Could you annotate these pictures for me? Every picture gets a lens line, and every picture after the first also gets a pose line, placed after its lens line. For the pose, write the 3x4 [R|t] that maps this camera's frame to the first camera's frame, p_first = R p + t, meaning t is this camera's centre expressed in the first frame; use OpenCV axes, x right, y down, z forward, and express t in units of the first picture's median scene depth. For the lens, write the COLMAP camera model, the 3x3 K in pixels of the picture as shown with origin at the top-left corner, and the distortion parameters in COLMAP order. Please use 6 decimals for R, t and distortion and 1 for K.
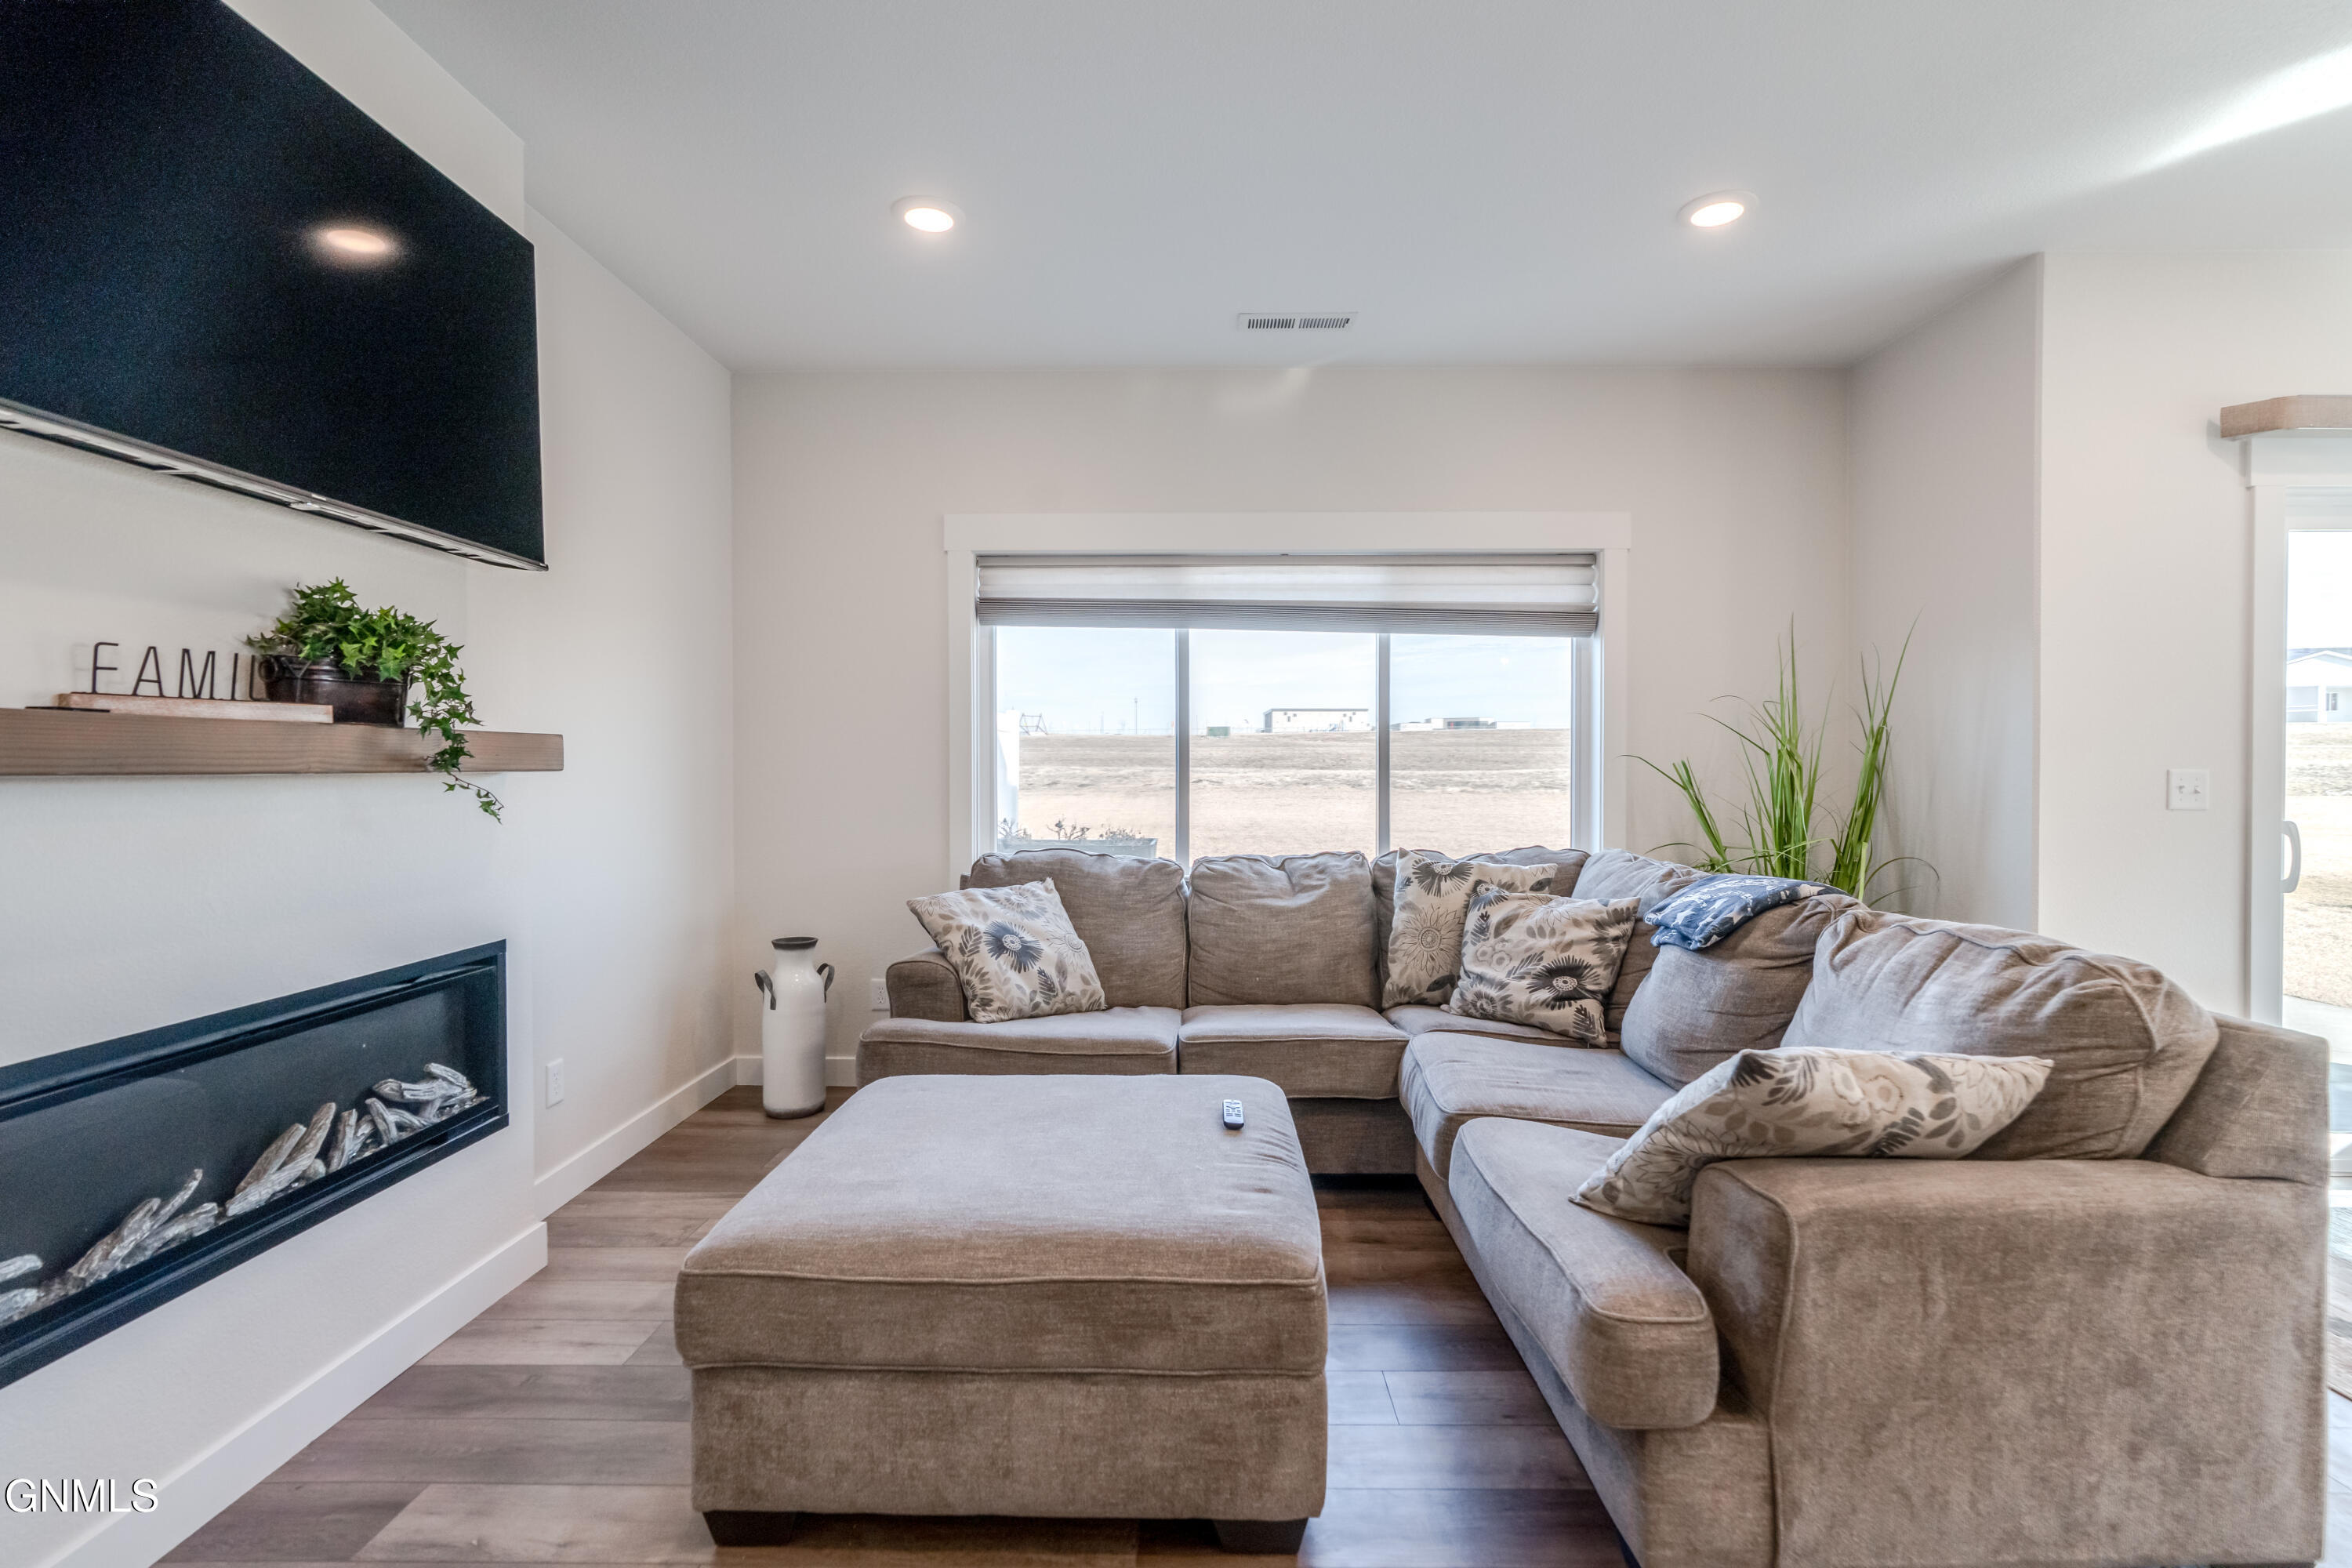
lens RADIAL K [[1067.7, 0, 1141.8], [0, 1067.7, 785.1], [0, 0, 1]] dist [-0.006437, 0.003184]
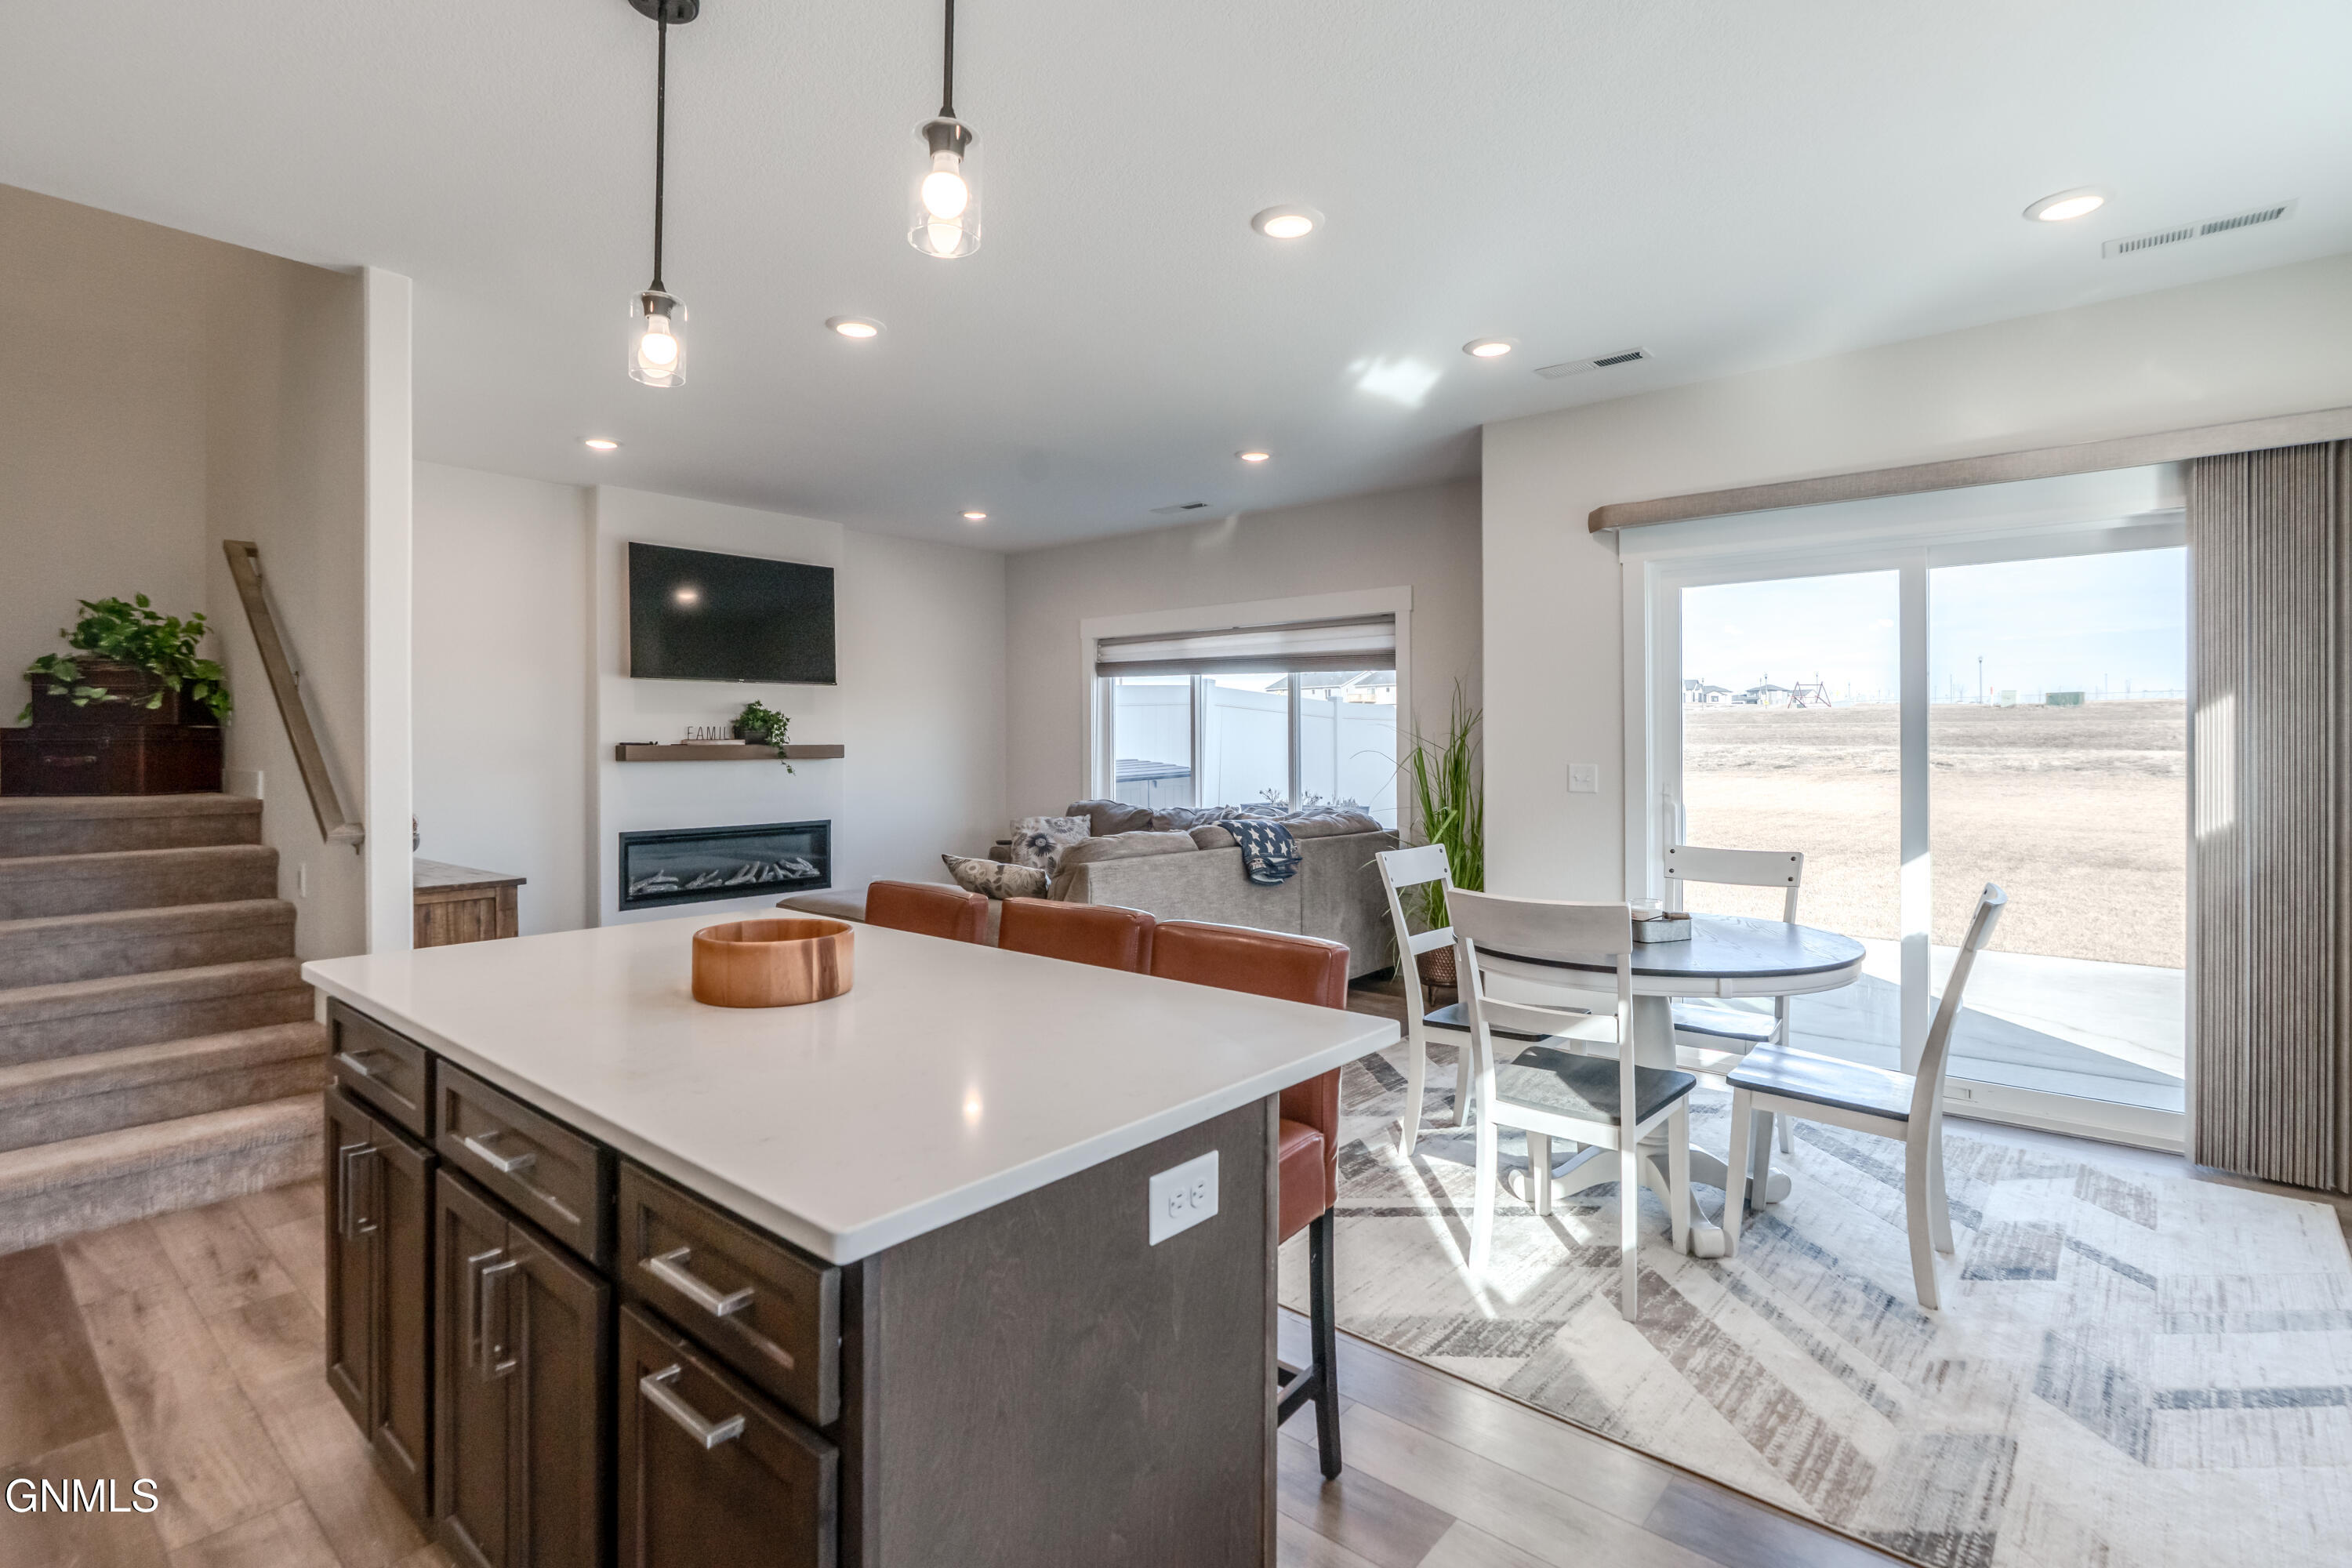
lens RADIAL K [[1067.7, 0, 1110.3], [0, 1067.7, 742.8], [0, 0, 1]] dist [-0.006437, 0.003184]
pose [[0.760713, -0.003867, -0.649077, 1.284848], [-0.008673, 0.999832, -0.016122, -0.010892], [0.649031, 0.017894, 0.760552, -0.463651]]
